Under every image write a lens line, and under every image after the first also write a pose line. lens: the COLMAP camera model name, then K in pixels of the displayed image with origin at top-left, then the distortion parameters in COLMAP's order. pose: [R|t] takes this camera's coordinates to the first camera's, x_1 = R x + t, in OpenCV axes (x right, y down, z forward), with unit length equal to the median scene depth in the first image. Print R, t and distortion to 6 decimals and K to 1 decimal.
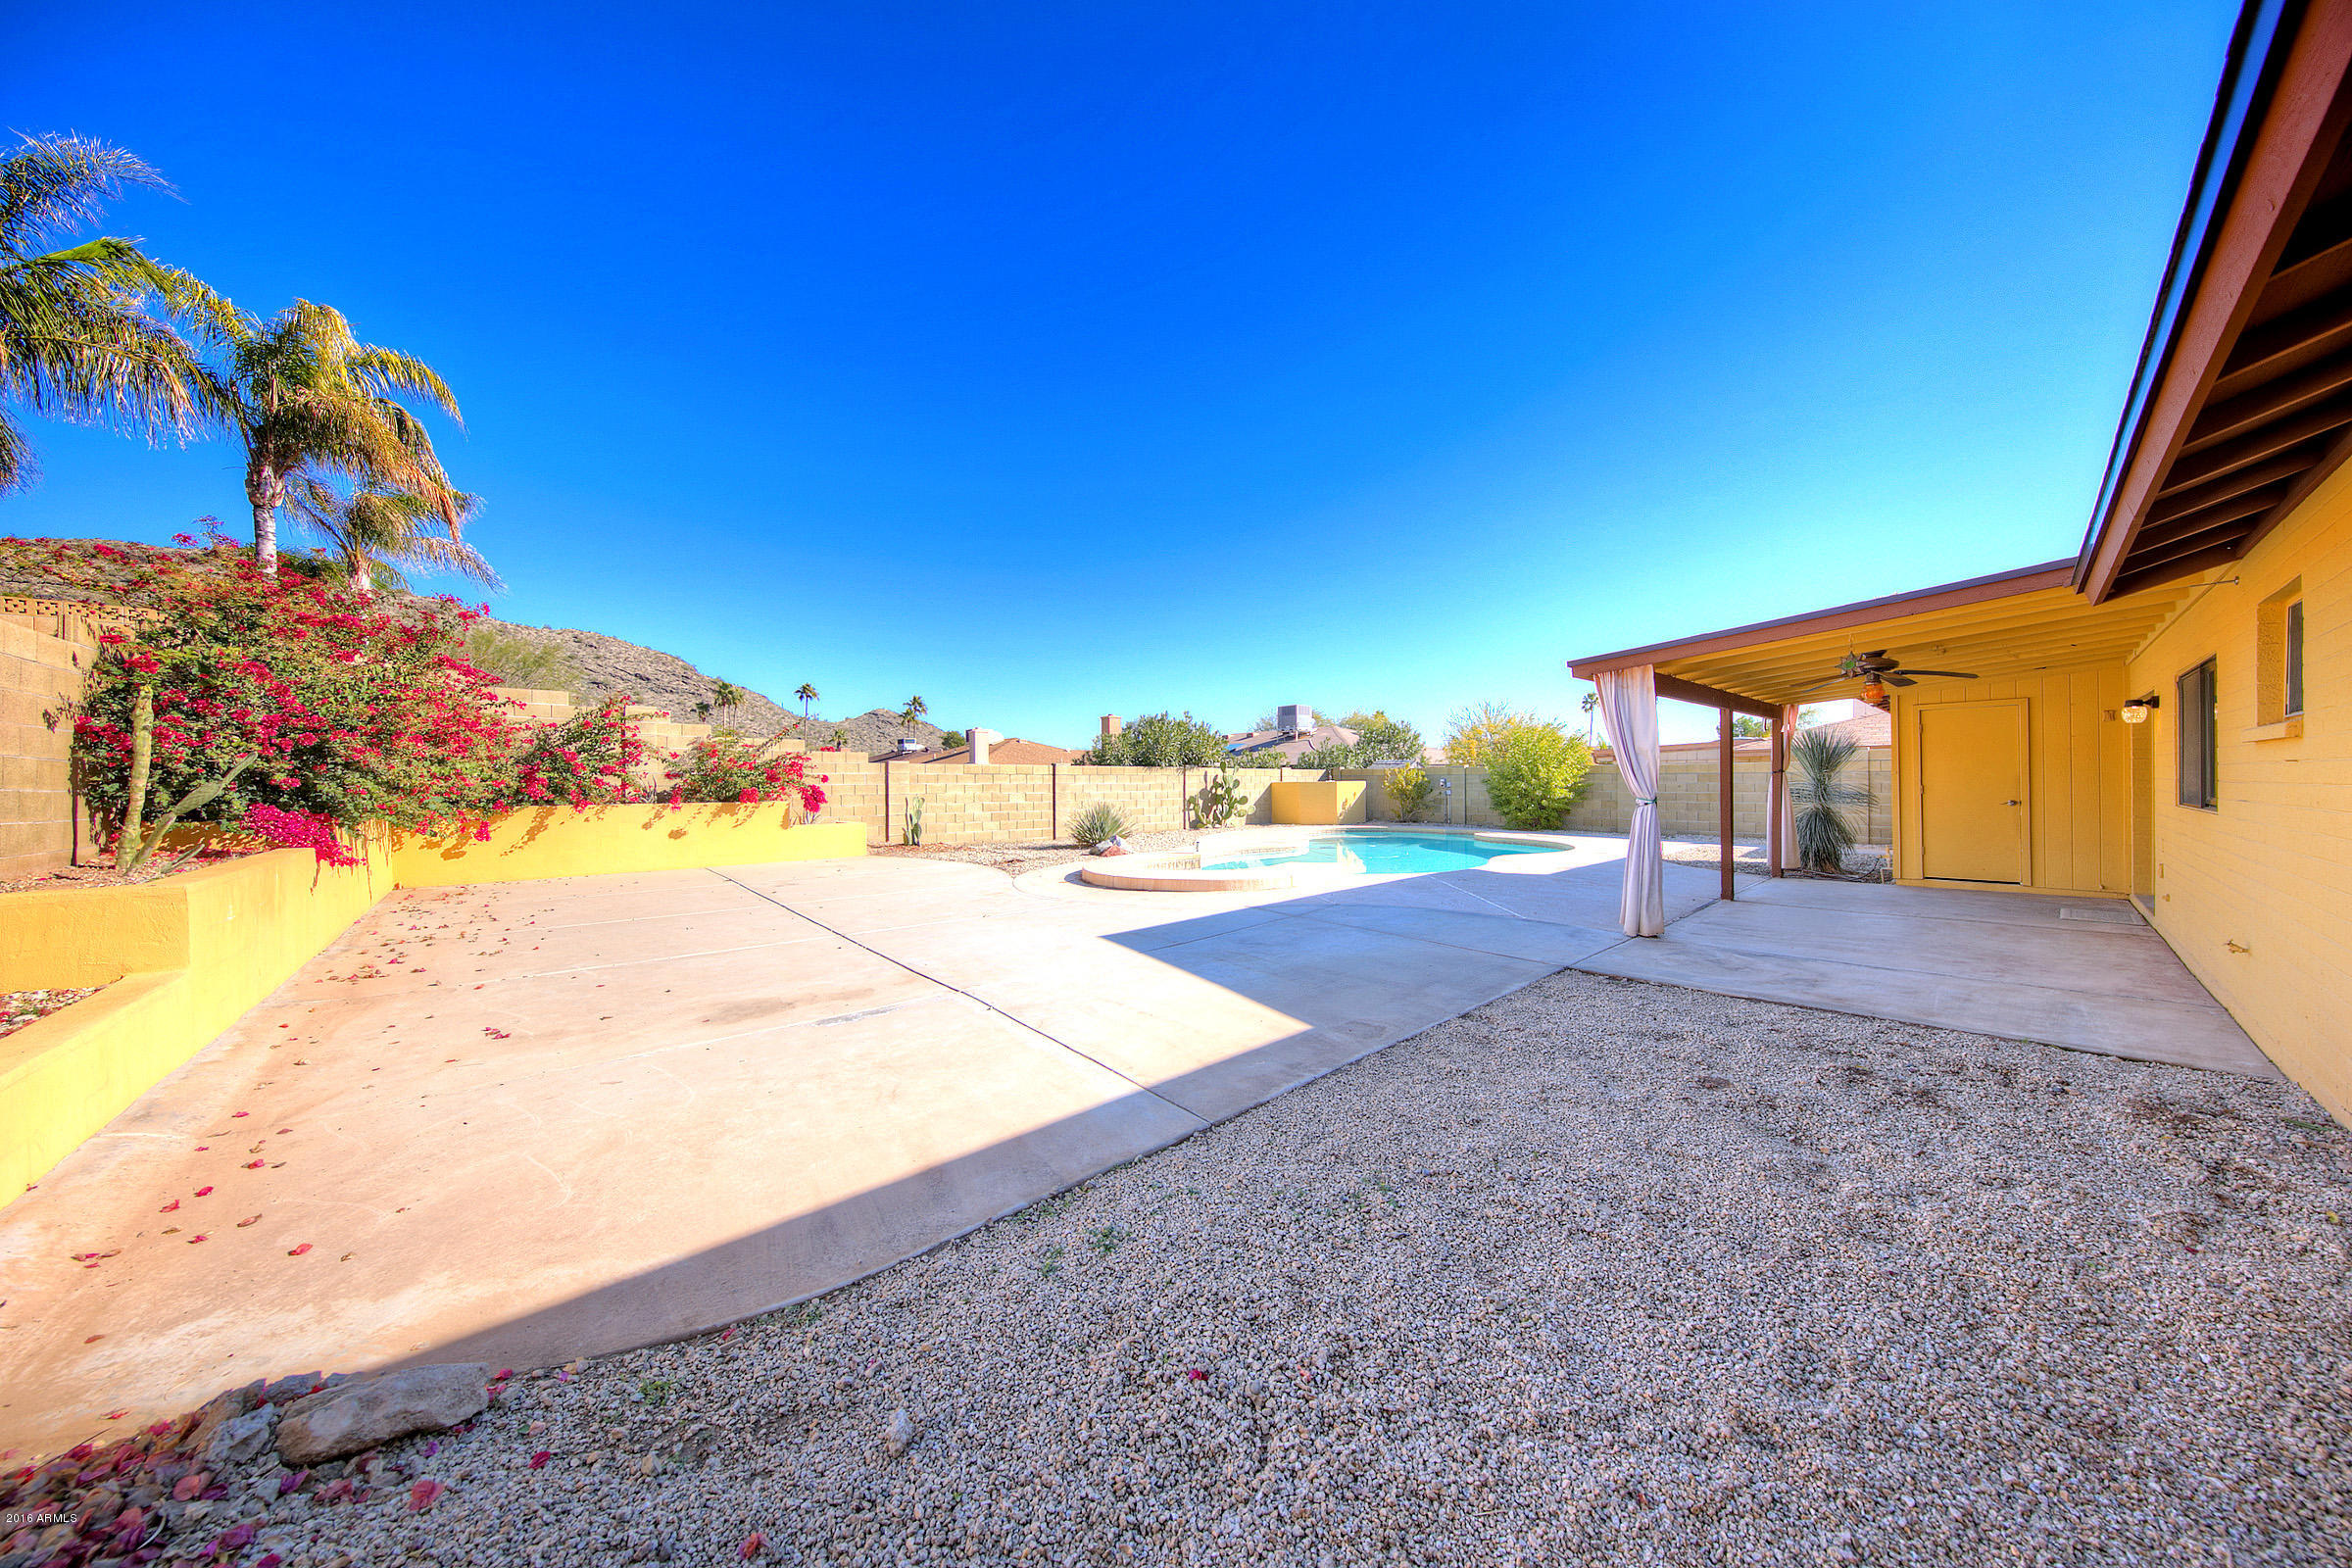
lens RADIAL K [[745.3, 0, 1184.7], [0, 745.3, 773.0], [0, 0, 1]] dist [0.010298, -0.006361]
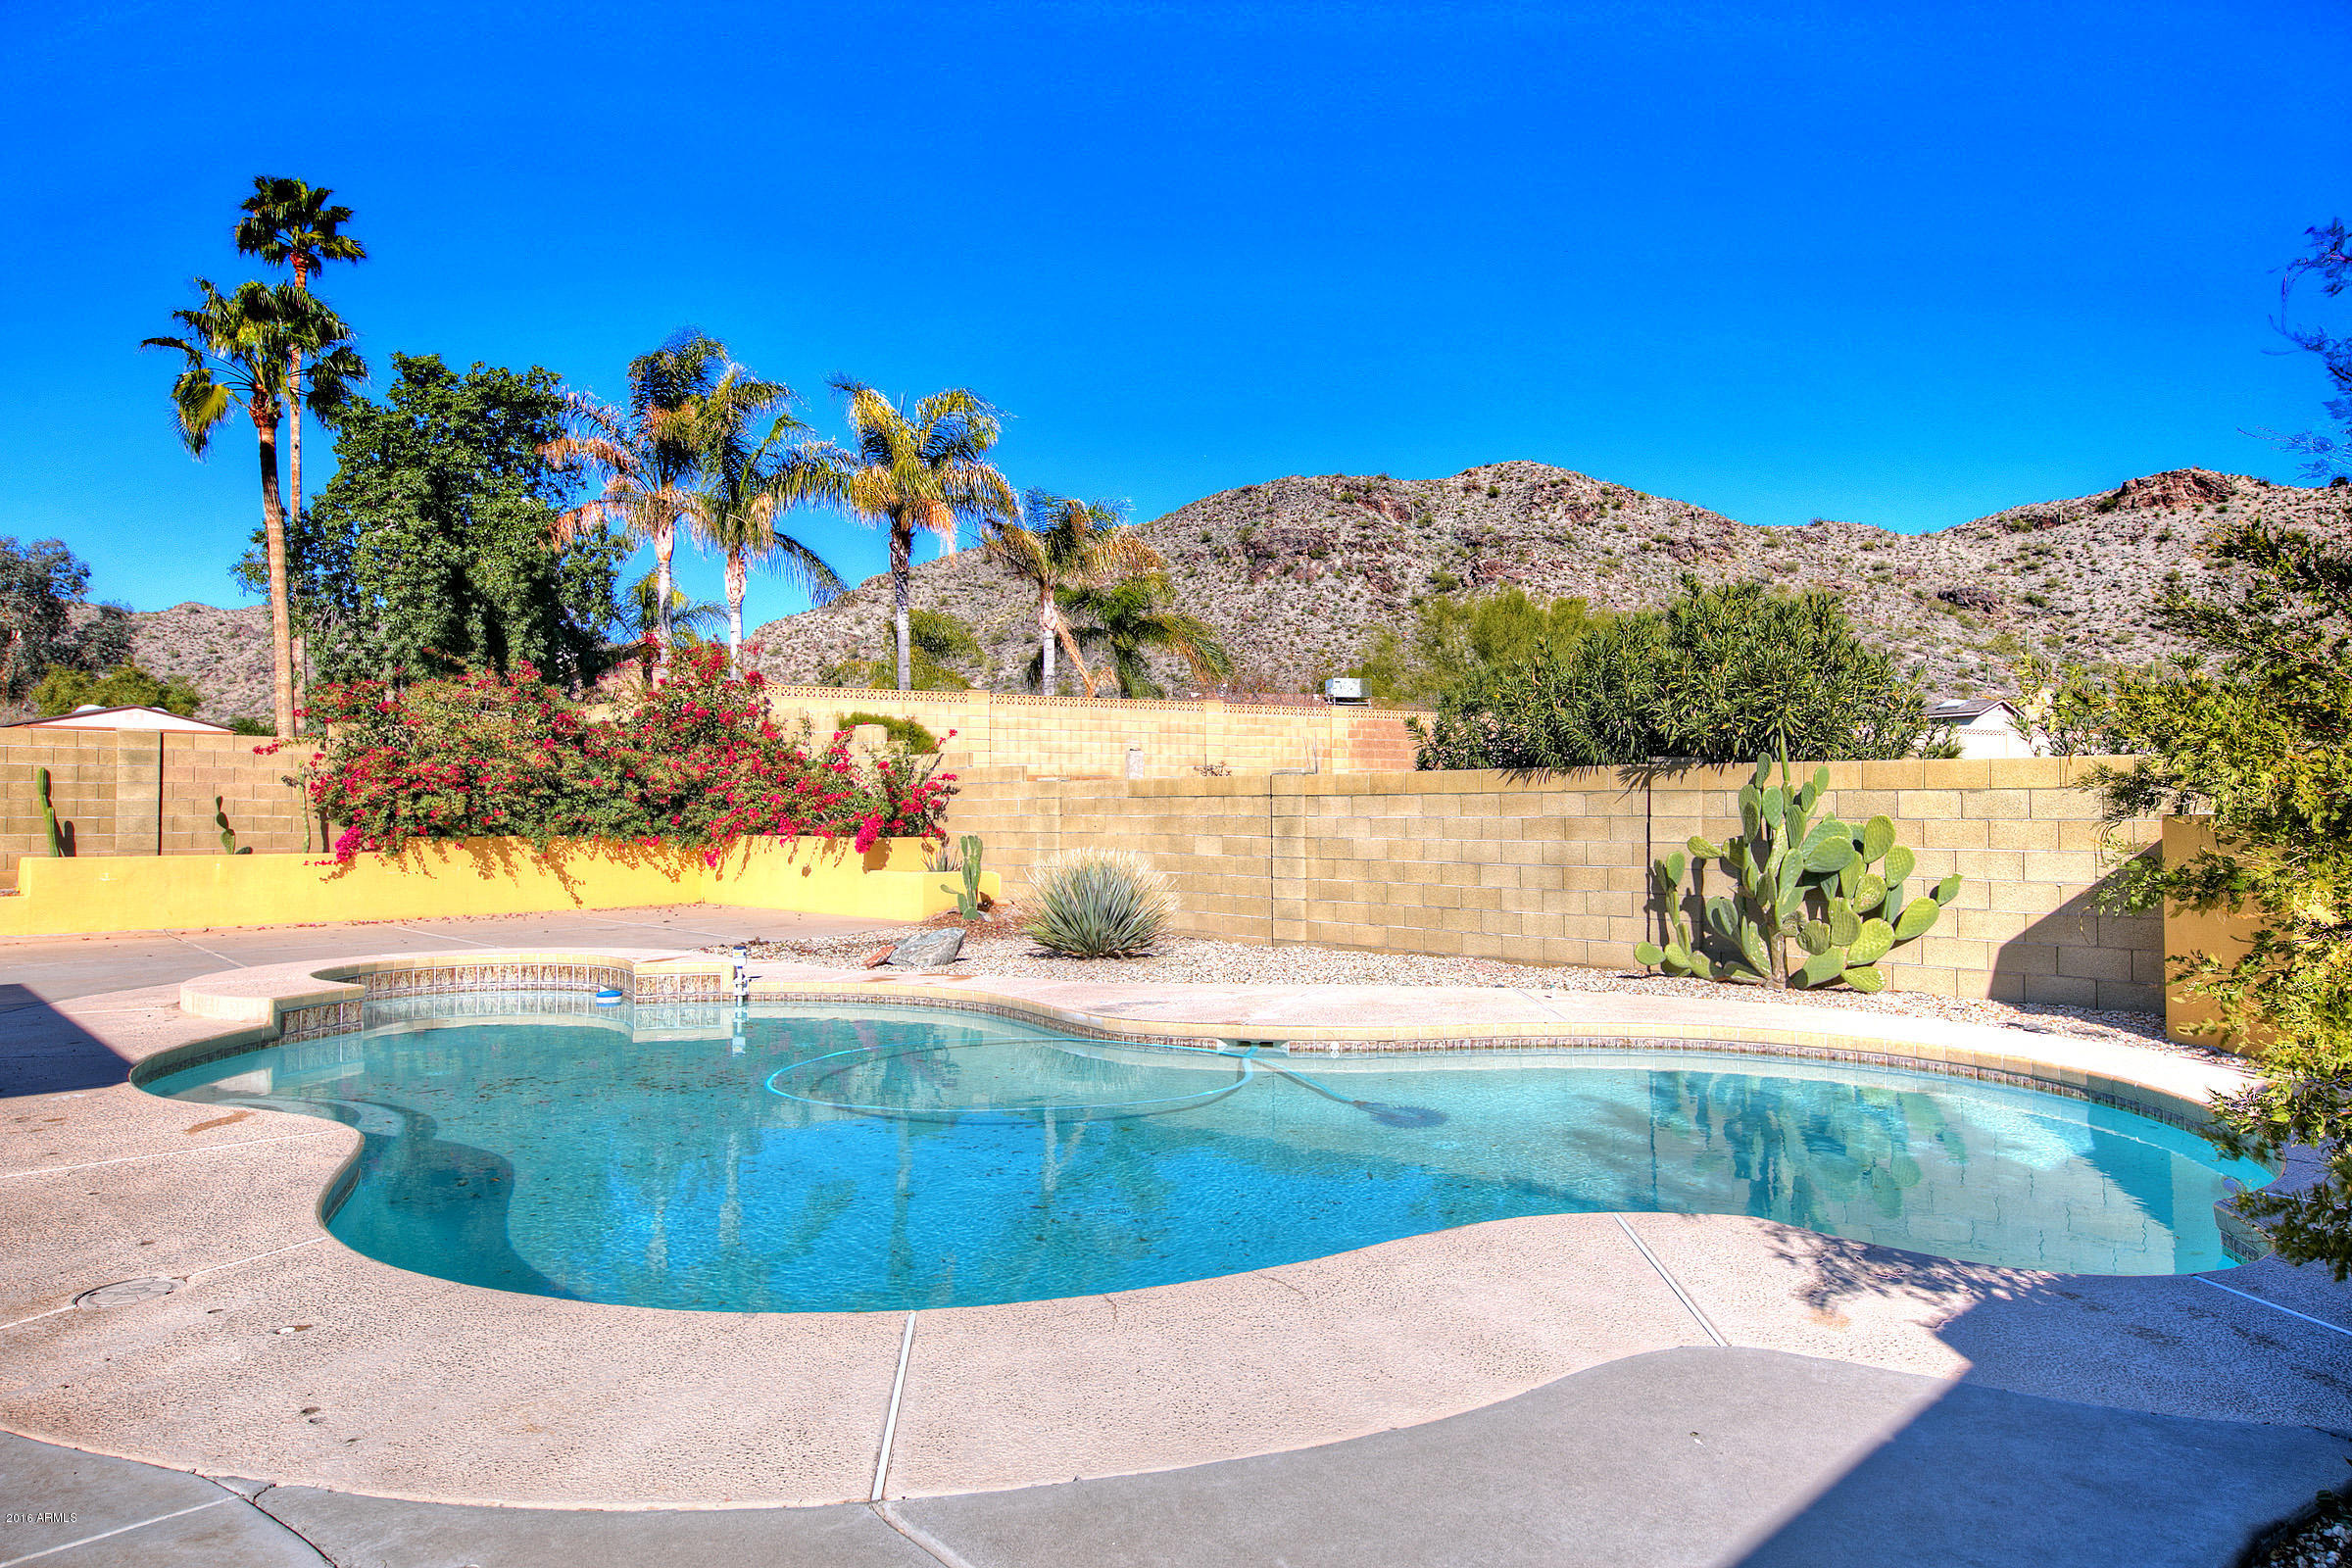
lens RADIAL K [[1450.5, 0, 1236.7], [0, 1450.5, 786.8], [0, 0, 1]] dist [0.014351, -0.000152]
pose [[0.036204, -0.015367, -0.999226, 0.602783], [0.011016, 0.999827, -0.014977, 0.008222], [0.999284, -0.010465, 0.036367, 0.841152]]
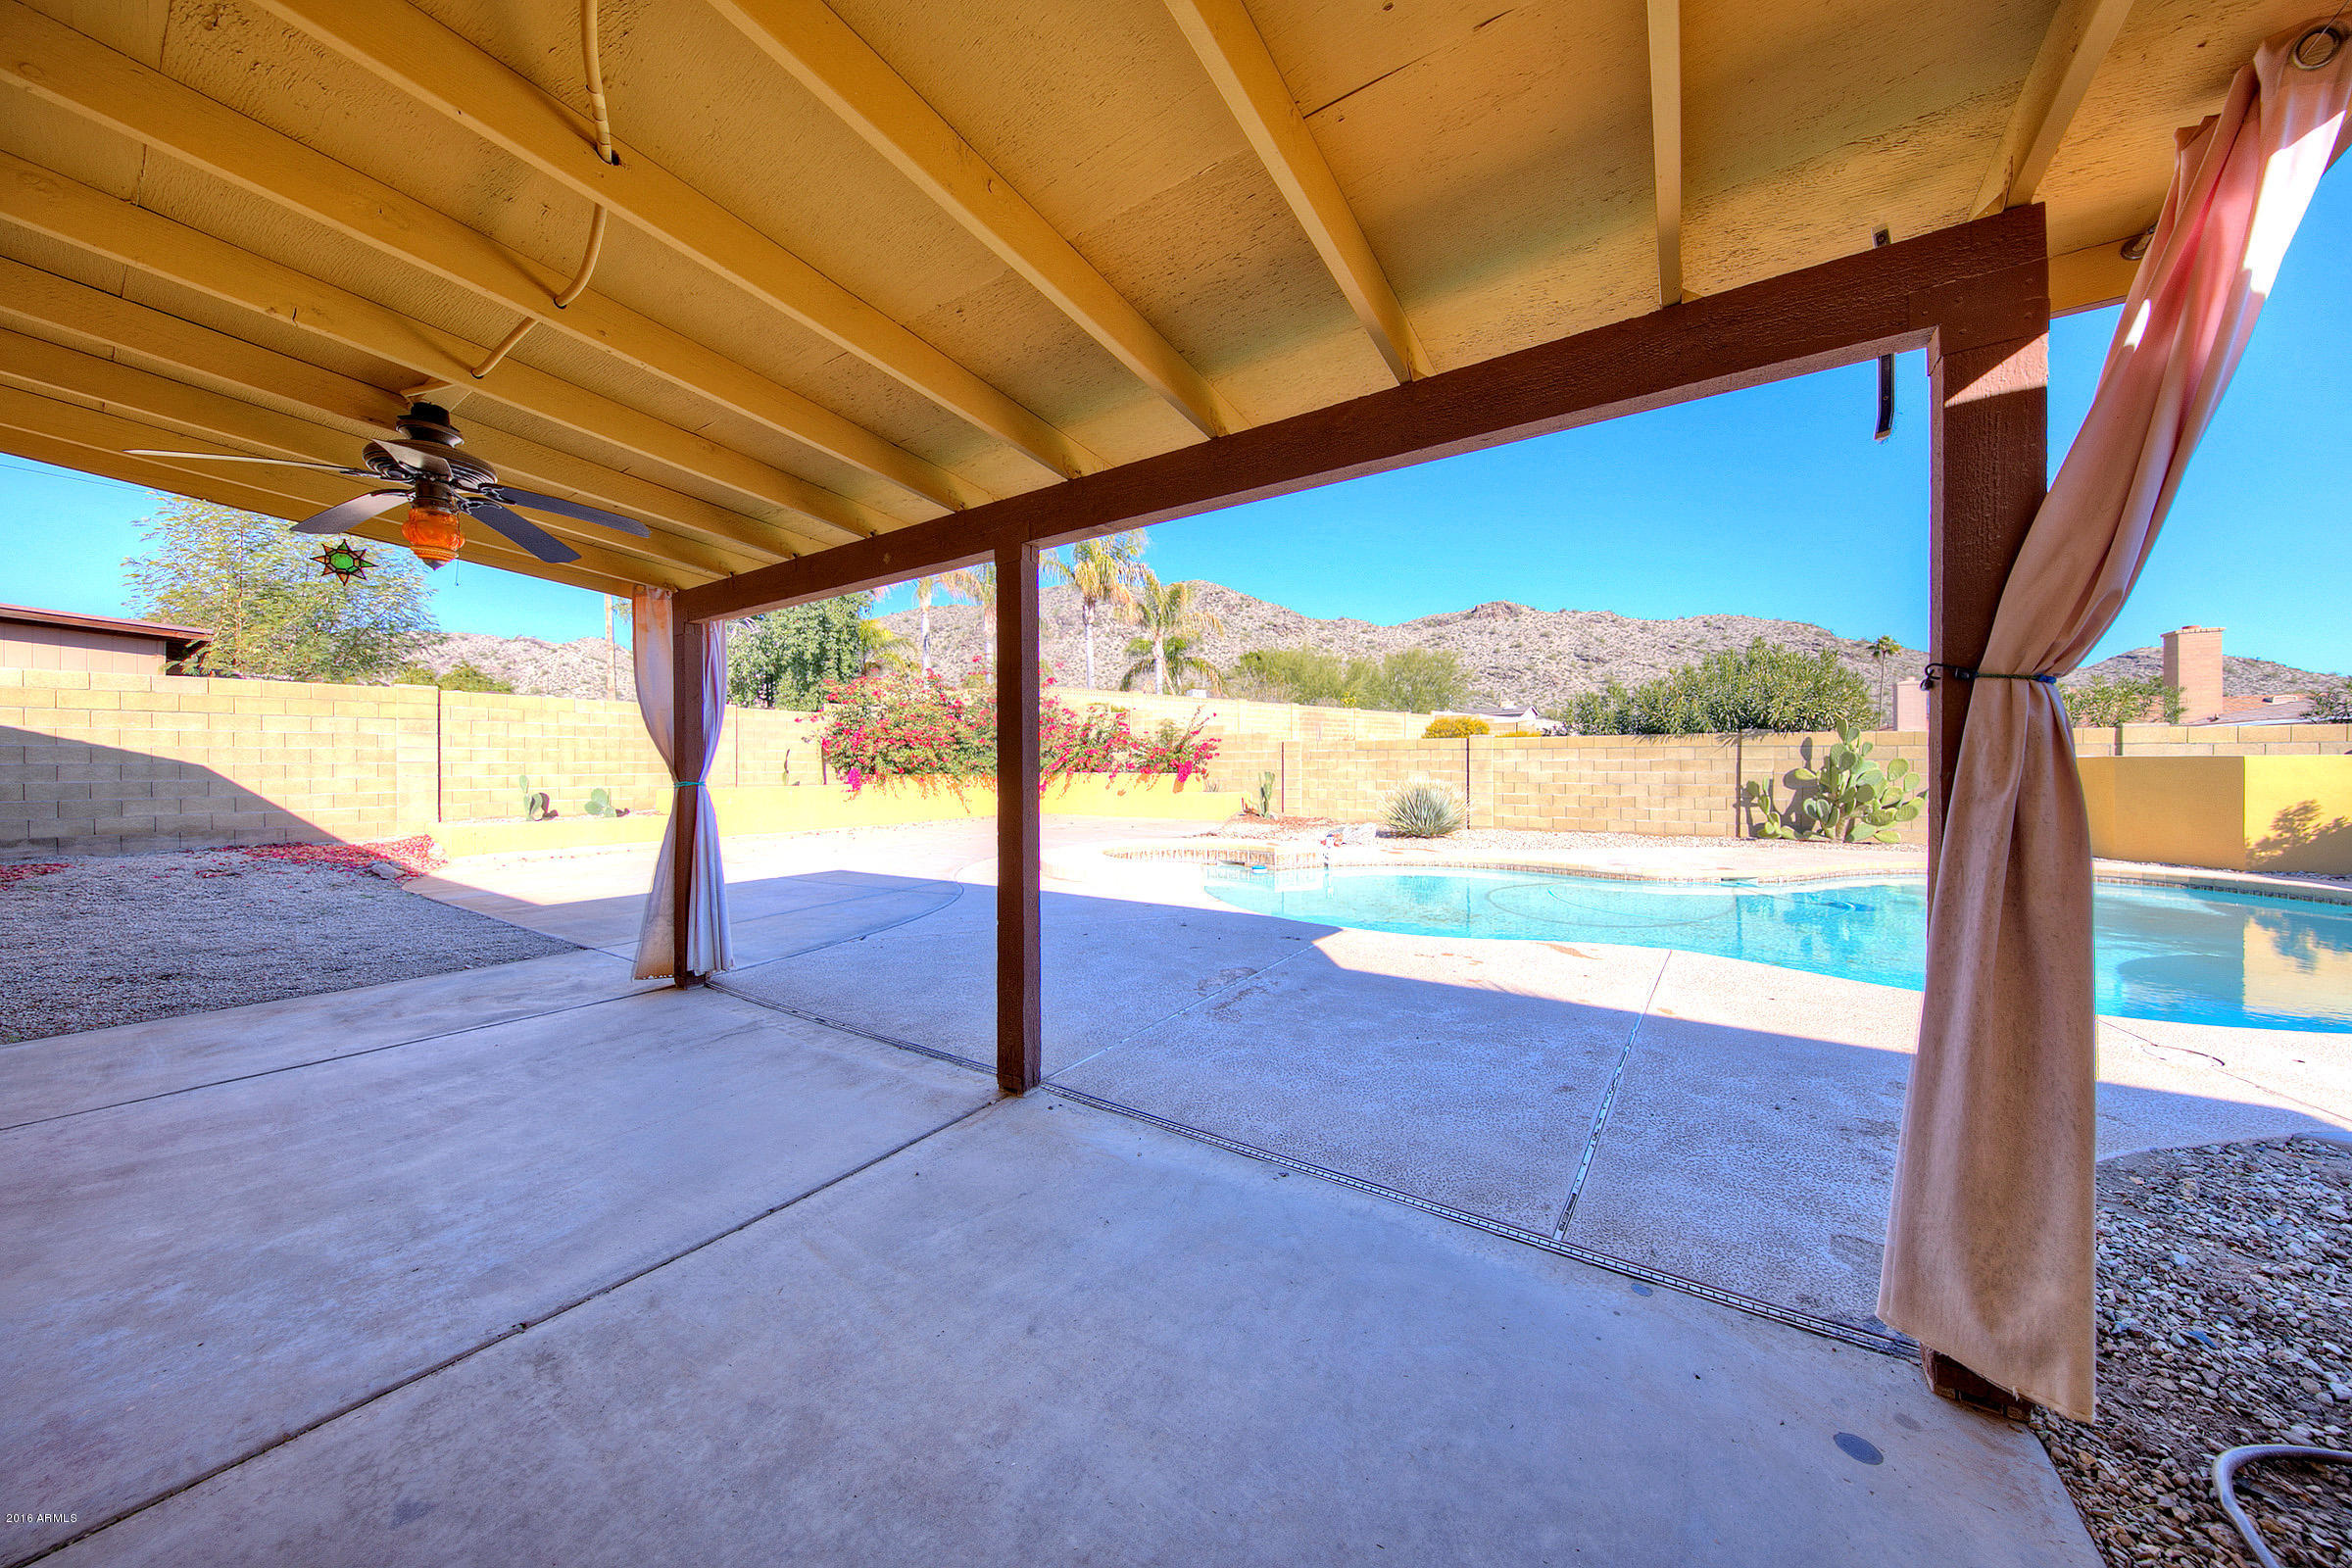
lens RADIAL K [[753.8, 0, 1191.7], [0, 753.8, 775.3], [0, 0, 1]] dist [-0.006013, -0.000062]
pose [[0.257858, 0.019857, -0.965979, 0.486300], [0.012033, 0.999645, 0.023761, 0.006438], [0.966108, -0.017751, 0.257528, 0.435177]]
